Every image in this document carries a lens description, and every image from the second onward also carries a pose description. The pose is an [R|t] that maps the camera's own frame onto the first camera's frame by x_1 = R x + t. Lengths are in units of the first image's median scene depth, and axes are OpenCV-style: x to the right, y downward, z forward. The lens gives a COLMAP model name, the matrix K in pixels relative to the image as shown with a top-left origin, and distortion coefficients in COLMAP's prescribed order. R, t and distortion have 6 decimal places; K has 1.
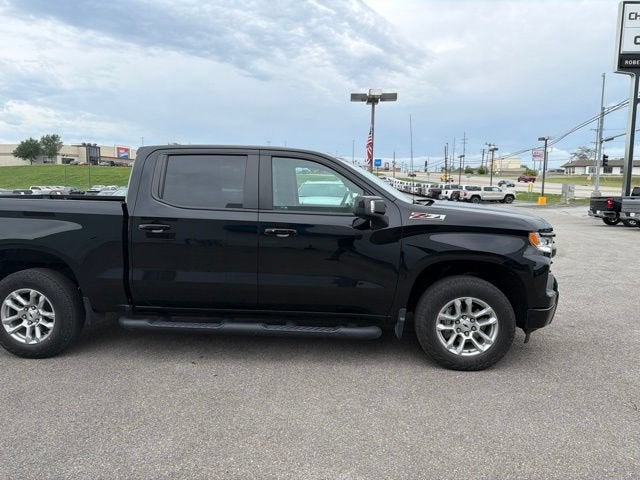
lens RADIAL K [[459.6, 0, 325.7], [0, 459.6, 240.2], [0, 0, 1]] dist [0.038254, -0.046435]
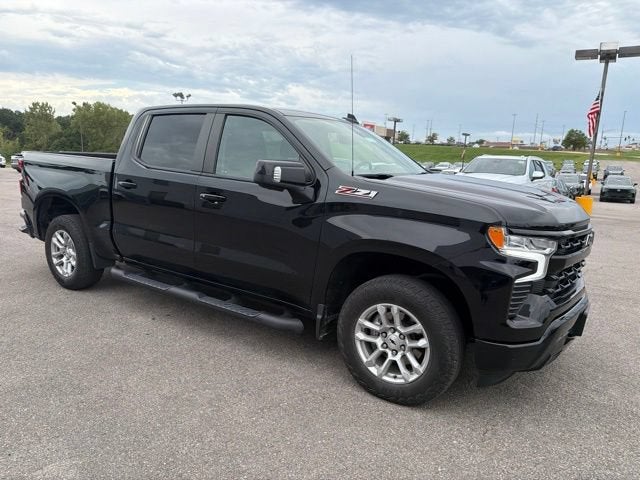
lens RADIAL K [[459.6, 0, 322.3], [0, 459.6, 245.0], [0, 0, 1]] dist [0.038254, -0.046435]
pose [[0.866193, 0.122658, -0.484423, 0.096139], [-0.093488, 0.992068, 0.084032, -0.003922], [0.490887, -0.027500, 0.870789, 0.052884]]
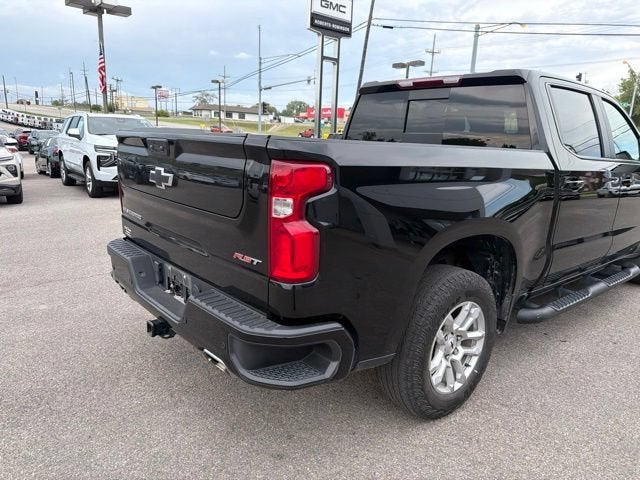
lens RADIAL K [[459.6, 0, 327.8], [0, 459.6, 244.8], [0, 0, 1]] dist [0.038254, -0.046435]
pose [[0.701542, -0.142653, 0.698204, -0.214125], [0.047626, 0.986954, 0.153795, -0.011771], [-0.711035, -0.074641, 0.699184, 0.133003]]
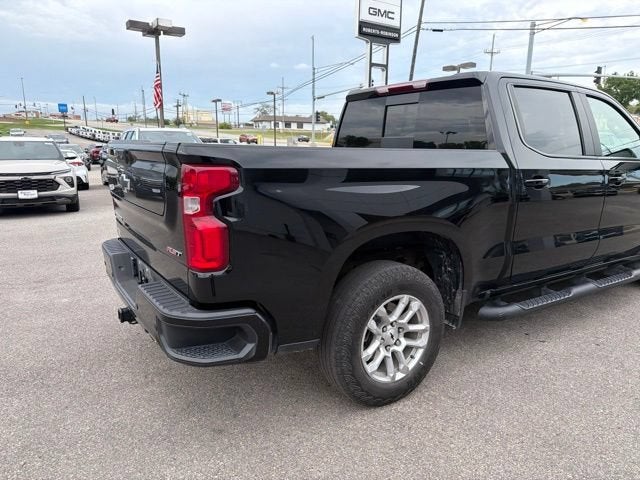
lens RADIAL K [[459.6, 0, 326.8], [0, 459.6, 245.7], [0, 0, 1]] dist [0.038254, -0.046435]
pose [[0.786618, -0.134805, 0.602545, -0.199363], [0.066988, 0.988748, 0.133757, -0.009007], [-0.613796, -0.064852, 0.786797, 0.107449]]
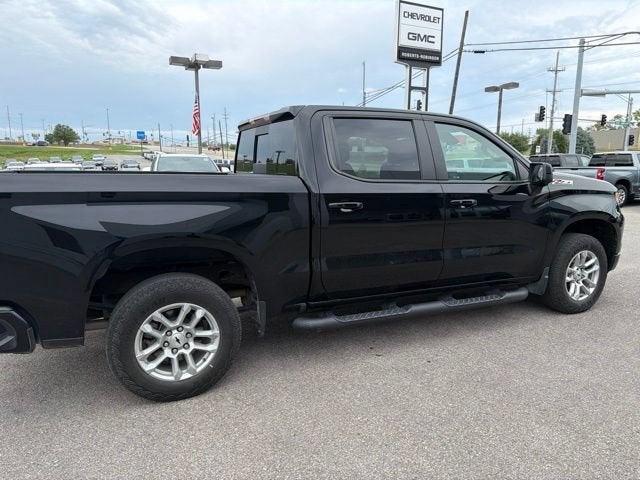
lens RADIAL K [[459.6, 0, 328.1], [0, 459.6, 244.5], [0, 0, 1]] dist [0.038254, -0.046435]
pose [[0.865587, -0.093526, 0.491947, -0.144444], [0.063629, 0.994983, 0.077203, -0.004176], [-0.496699, -0.035524, 0.867195, 0.052701]]
